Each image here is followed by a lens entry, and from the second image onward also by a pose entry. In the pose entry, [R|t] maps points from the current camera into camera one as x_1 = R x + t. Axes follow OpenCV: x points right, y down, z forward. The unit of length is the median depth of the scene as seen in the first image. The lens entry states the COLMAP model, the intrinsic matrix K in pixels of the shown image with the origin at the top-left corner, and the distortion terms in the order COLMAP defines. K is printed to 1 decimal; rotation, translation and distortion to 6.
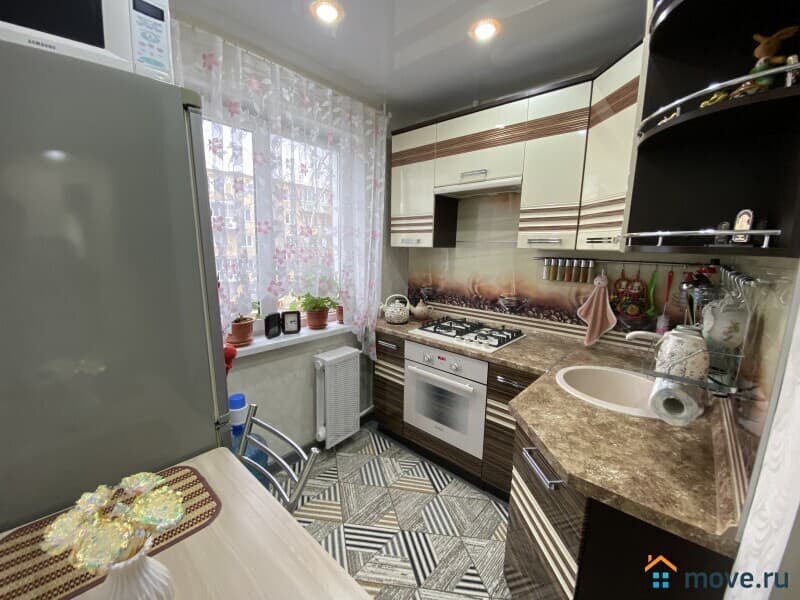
lens RADIAL K [[324.6, 0, 399.3], [0, 324.6, 299.6], [0, 0, 1]] dist [0.039048, -0.028885]
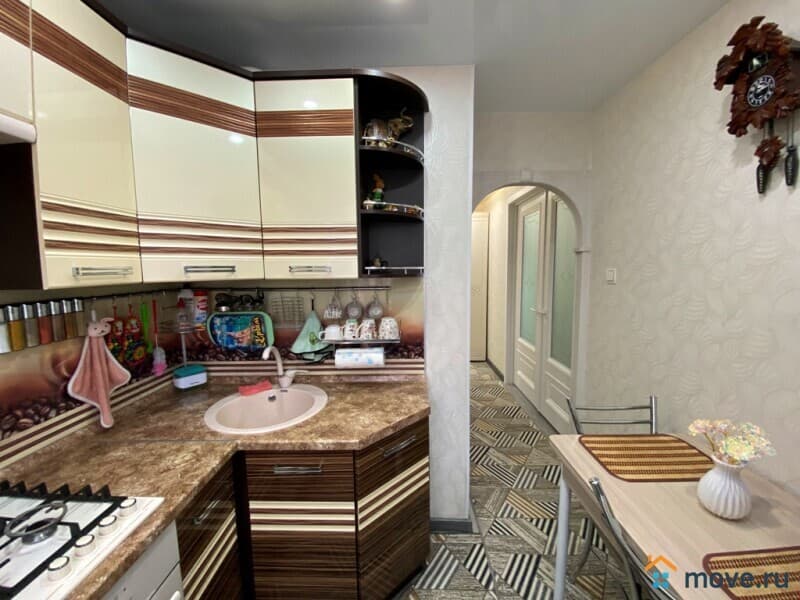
lens RADIAL K [[323.4, 0, 399.9], [0, 323.4, 298.2], [0, 0, 1]] dist [0.037922, -0.028610]
pose [[-0.656476, -0.086727, 0.749345, -0.277759], [0.115705, 0.970038, 0.213634, -0.184569], [-0.745420, 0.226948, -0.626772, 0.935462]]
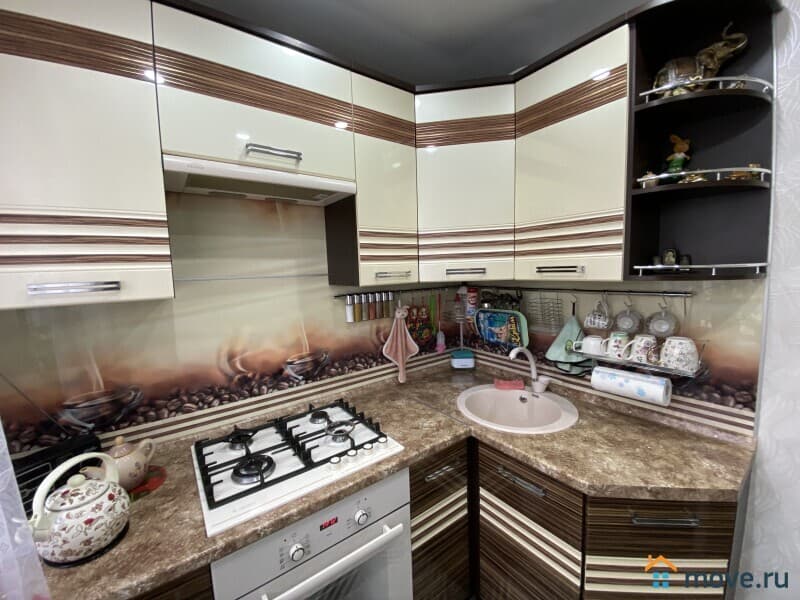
lens RADIAL K [[323.4, 0, 399.9], [0, 323.4, 298.2], [0, 0, 1]] dist [0.037922, -0.028610]
pose [[0.191251, -0.120895, 0.974067, -0.296569], [0.189980, 0.978179, 0.084104, -0.175314], [-0.962980, 0.168968, 0.210046, 0.790069]]
